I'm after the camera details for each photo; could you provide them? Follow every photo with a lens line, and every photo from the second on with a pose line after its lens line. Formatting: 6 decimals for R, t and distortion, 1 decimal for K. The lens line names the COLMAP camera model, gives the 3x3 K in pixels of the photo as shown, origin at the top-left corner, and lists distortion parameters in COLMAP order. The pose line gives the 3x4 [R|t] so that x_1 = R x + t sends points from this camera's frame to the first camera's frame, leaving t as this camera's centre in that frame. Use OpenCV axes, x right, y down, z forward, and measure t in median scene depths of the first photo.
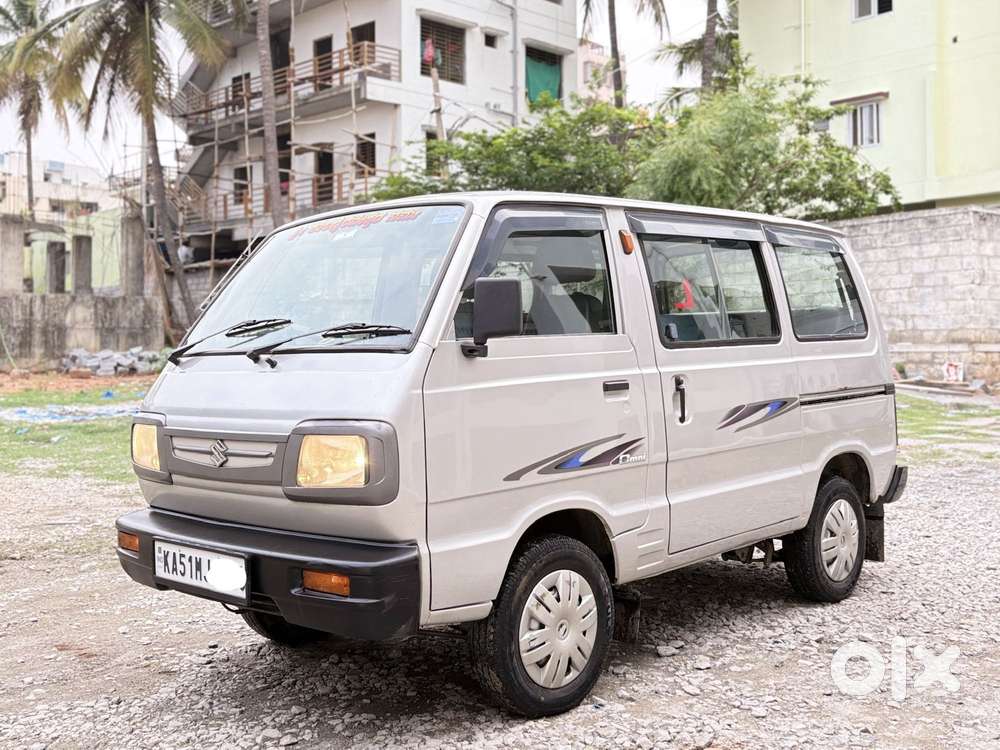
lens RADIAL K [[1109.8, 0, 507.5], [0, 1109.8, 365.8], [0, 0, 1]] dist [-0.005814, 0.000000]
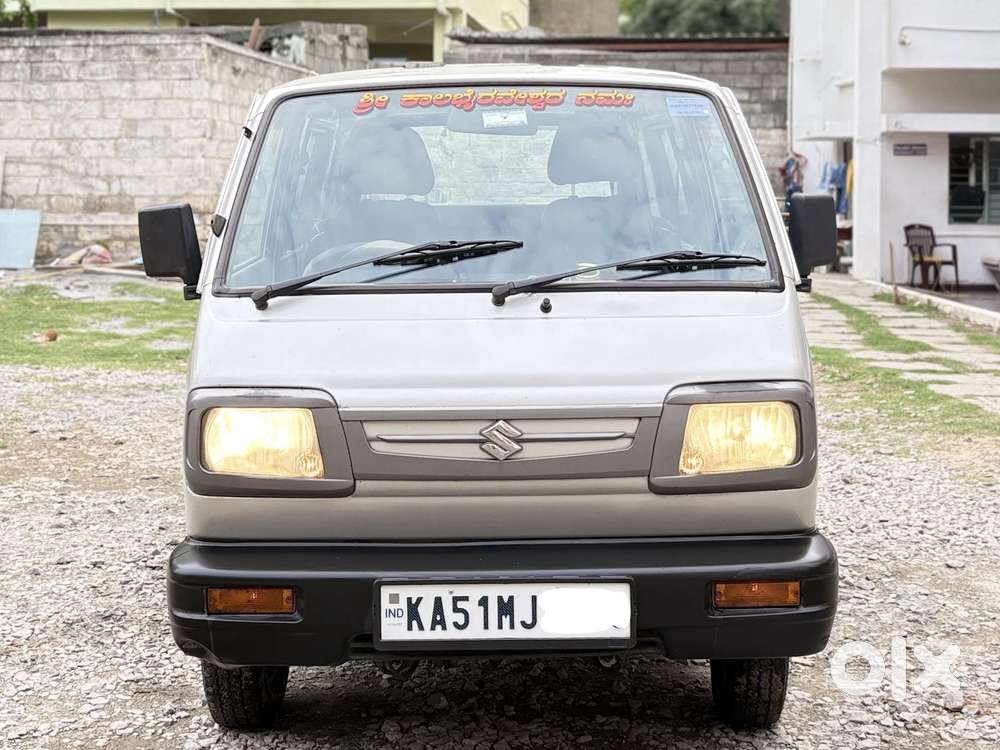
lens RADIAL K [[1574.6, 0, 477.8], [0, 1574.6, 310.6], [0, 0, 1]] dist [0.083975, 0.000000]
pose [[0.720883, -0.039664, 0.691921, -0.209302], [0.003275, 0.998545, 0.053829, -0.012026], [-0.693050, -0.036539, 0.719963, 0.069656]]
